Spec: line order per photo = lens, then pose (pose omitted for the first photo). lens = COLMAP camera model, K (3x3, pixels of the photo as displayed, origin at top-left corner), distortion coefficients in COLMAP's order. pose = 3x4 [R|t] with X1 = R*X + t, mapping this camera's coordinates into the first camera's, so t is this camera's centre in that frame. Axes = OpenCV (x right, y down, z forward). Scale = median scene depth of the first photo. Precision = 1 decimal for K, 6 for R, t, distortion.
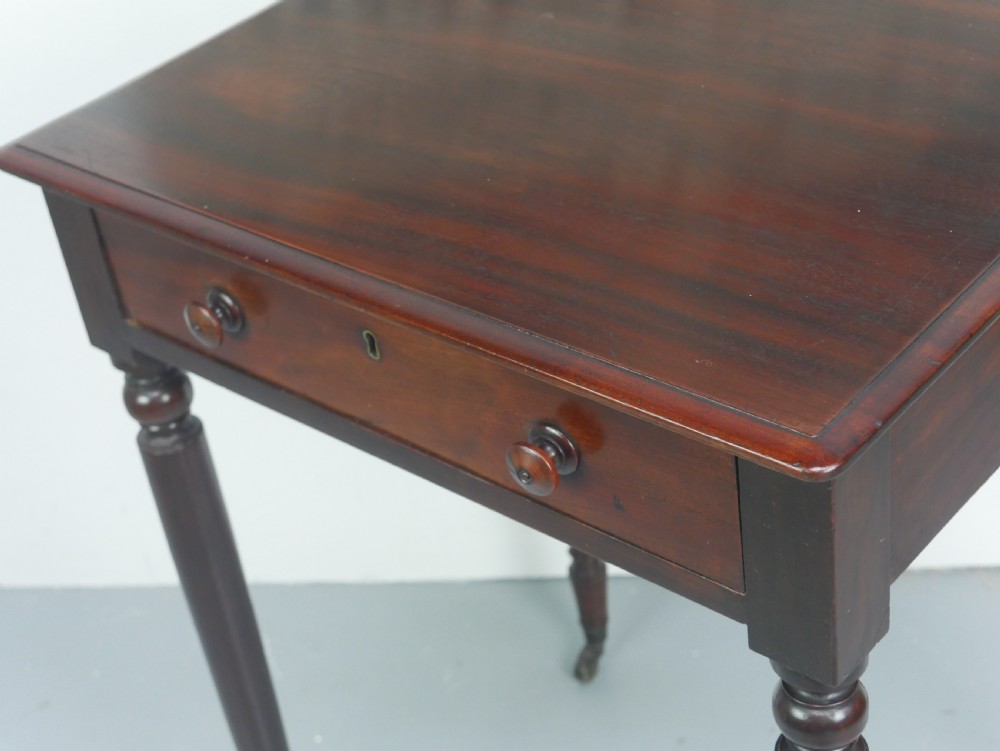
lens RADIAL K [[1730.1, 0, 500.0], [0, 1730.1, 375.5], [0, 0, 1]] dist [-0.032813, 0.104637]
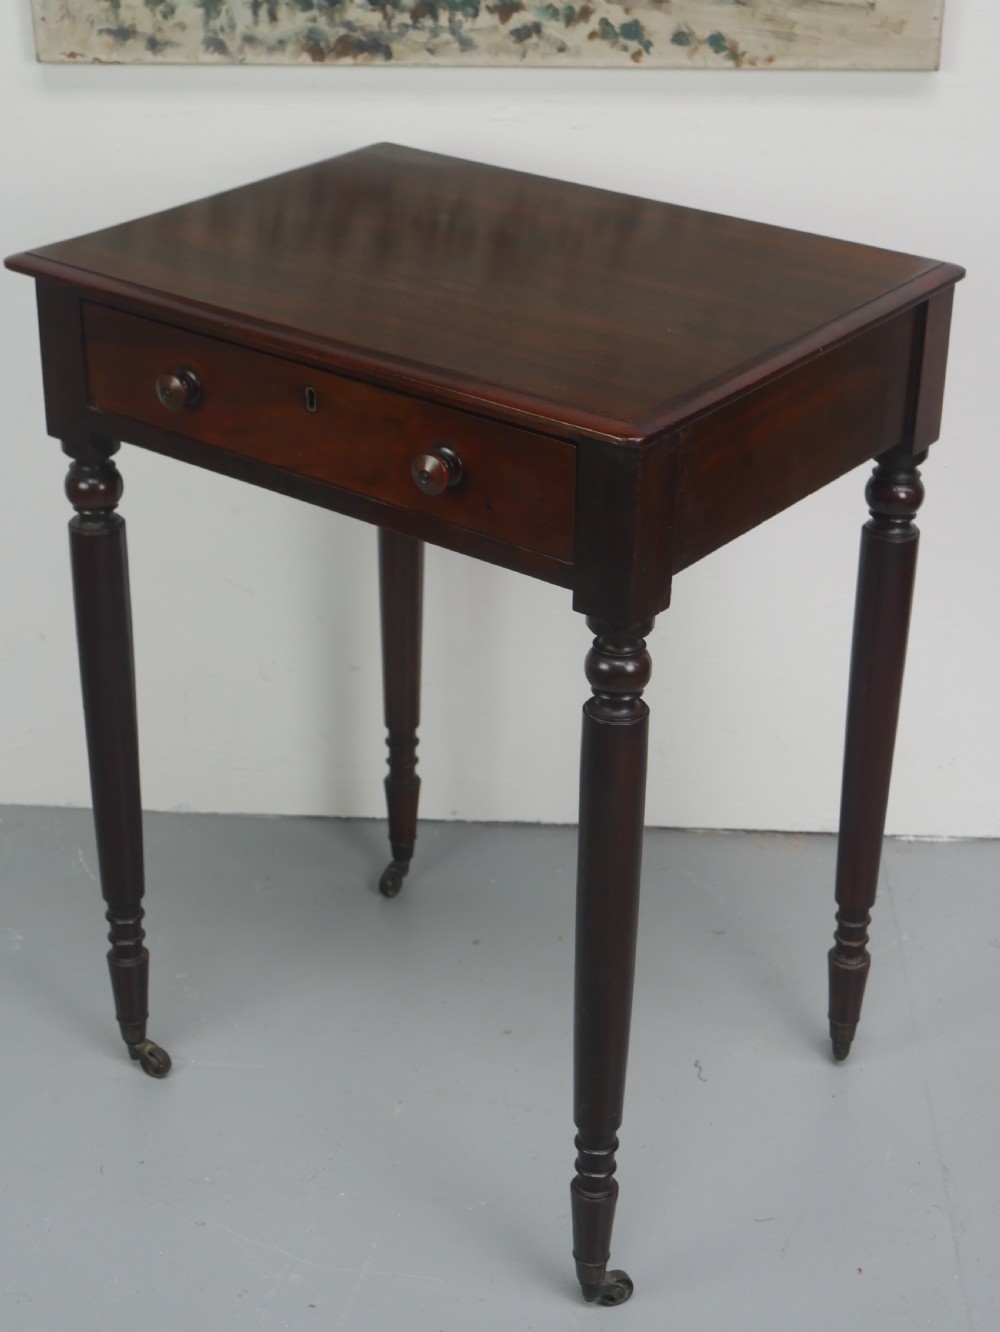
lens RADIAL K [[2190.6, 0, 480.9], [0, 2190.6, 671.0], [0, 0, 1]] dist [-0.032985, 0.086619]
pose [[0.988819, 0.100027, 0.110600, -0.100976], [-0.085991, 0.988408, -0.125118, 0.358579], [-0.121834, 0.114209, 0.985958, -0.616106]]
